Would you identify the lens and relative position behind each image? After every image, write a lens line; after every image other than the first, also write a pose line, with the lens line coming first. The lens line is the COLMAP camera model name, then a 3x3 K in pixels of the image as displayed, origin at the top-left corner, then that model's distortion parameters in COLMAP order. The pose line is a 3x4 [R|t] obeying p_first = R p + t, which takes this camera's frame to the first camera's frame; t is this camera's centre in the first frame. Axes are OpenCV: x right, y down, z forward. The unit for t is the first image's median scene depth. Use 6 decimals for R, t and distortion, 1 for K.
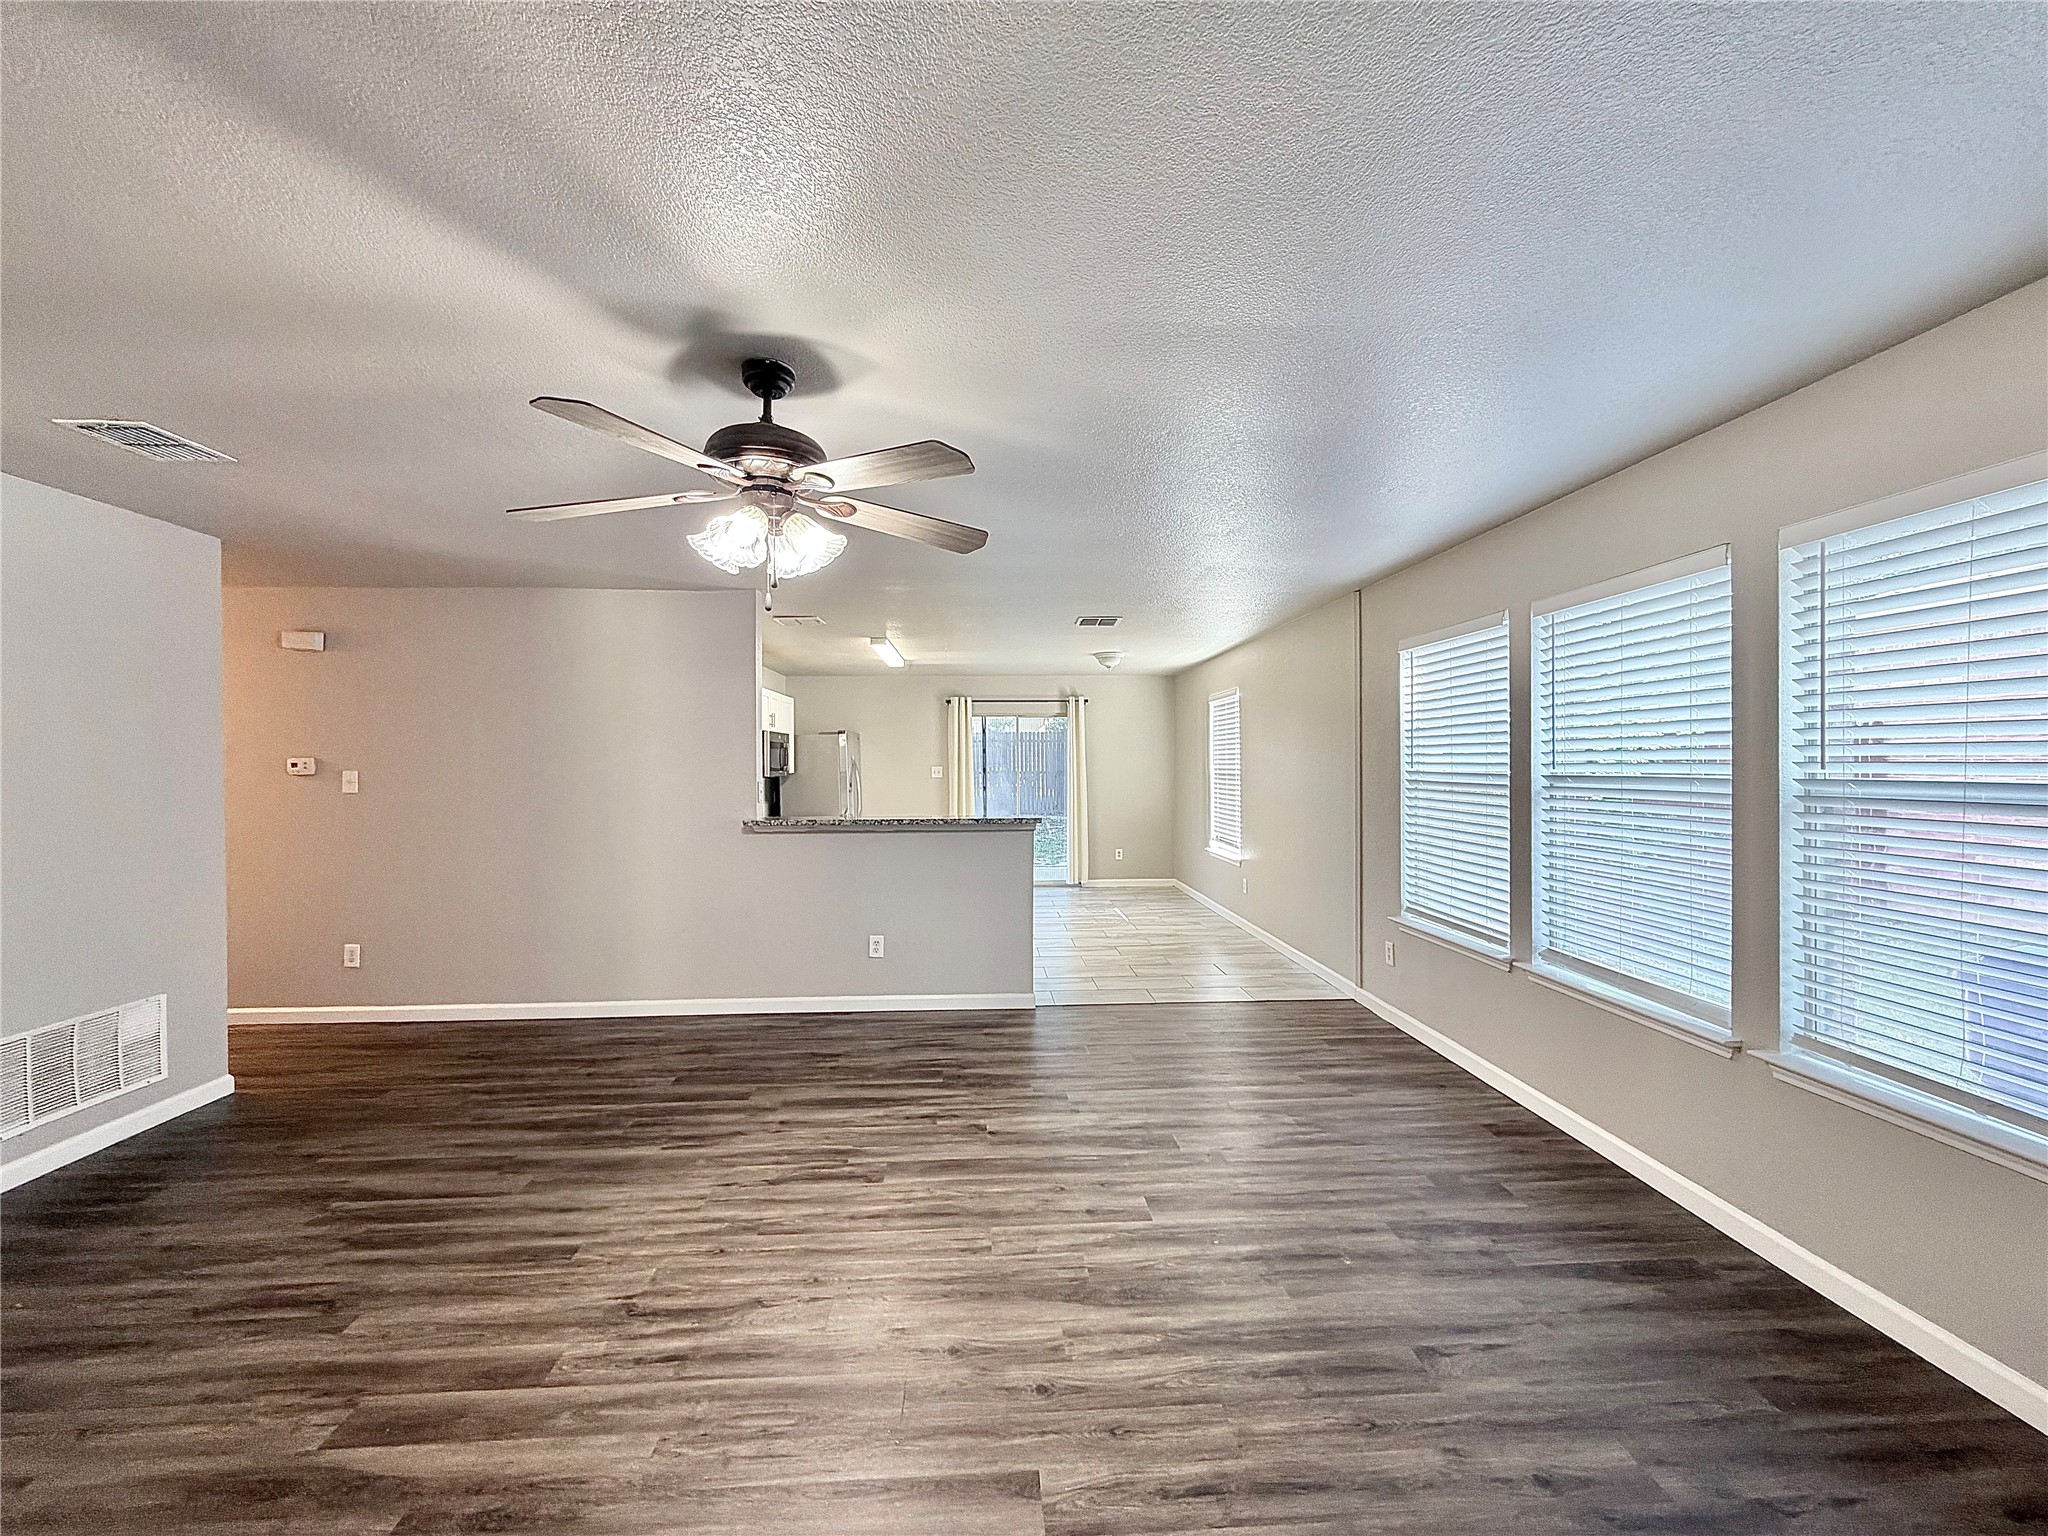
lens RADIAL K [[817.2, 0, 1017.9], [0, 817.2, 768.6], [0, 0, 1]] dist [0.000439, -0.000271]
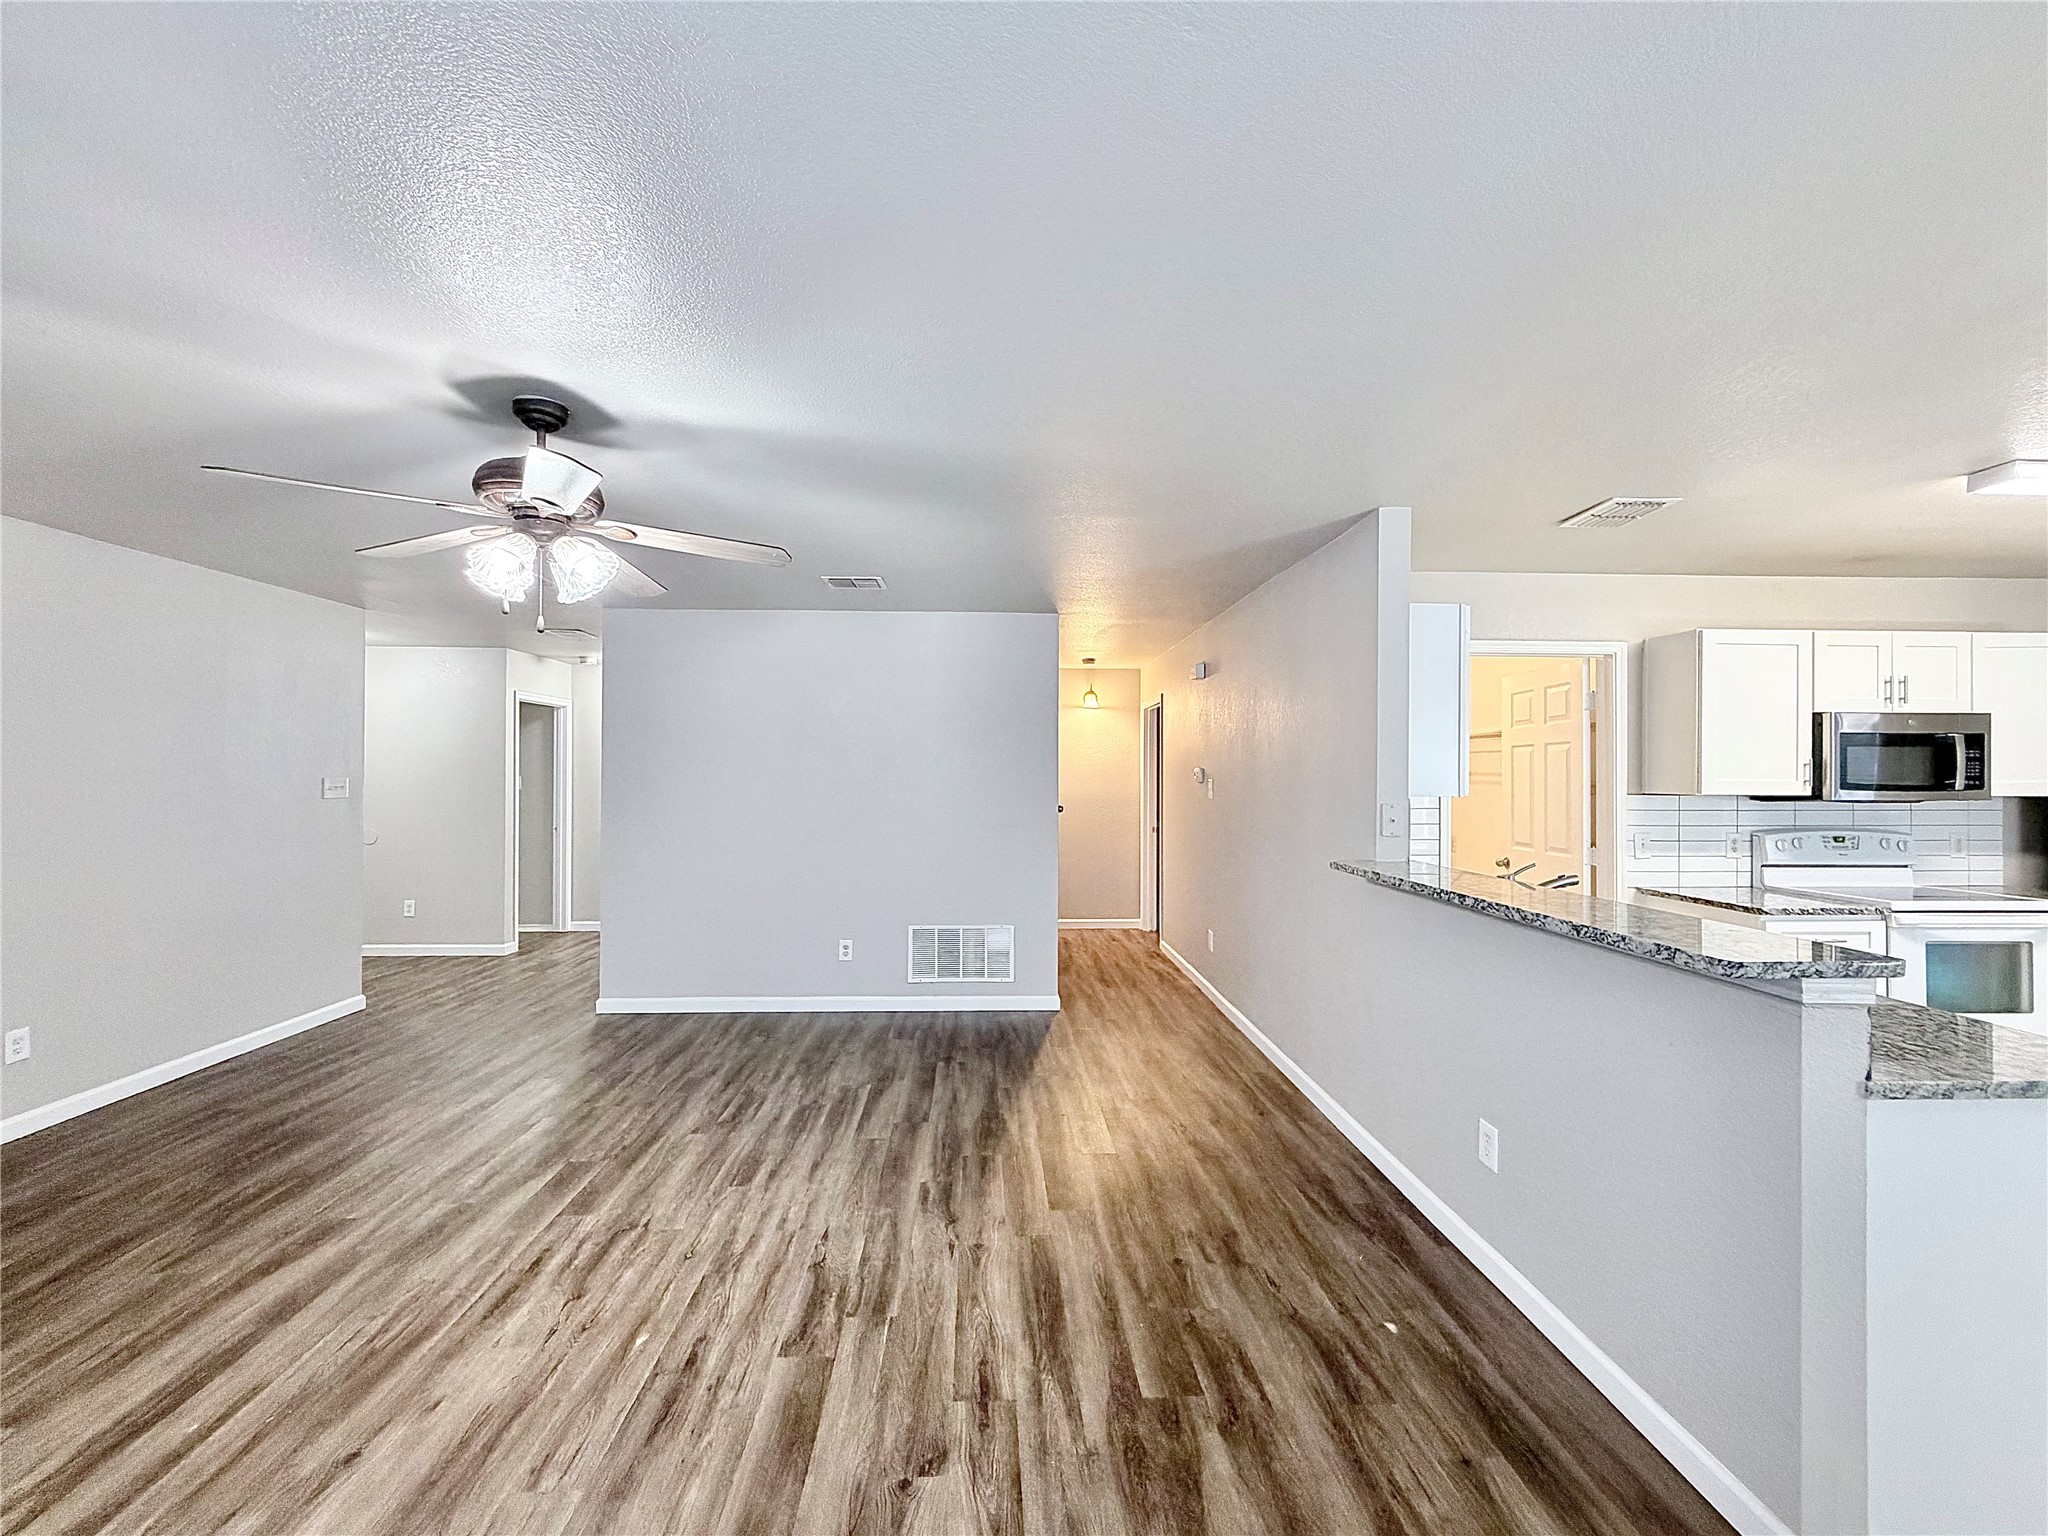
lens RADIAL K [[817.2, 0, 1017.9], [0, 817.2, 768.6], [0, 0, 1]] dist [0.000439, -0.000271]
pose [[-0.012759, -0.003722, -0.999912, 0.561774], [-0.006566, 0.999972, -0.003639, -0.011969], [0.999897, 0.006519, -0.012783, 1.232109]]
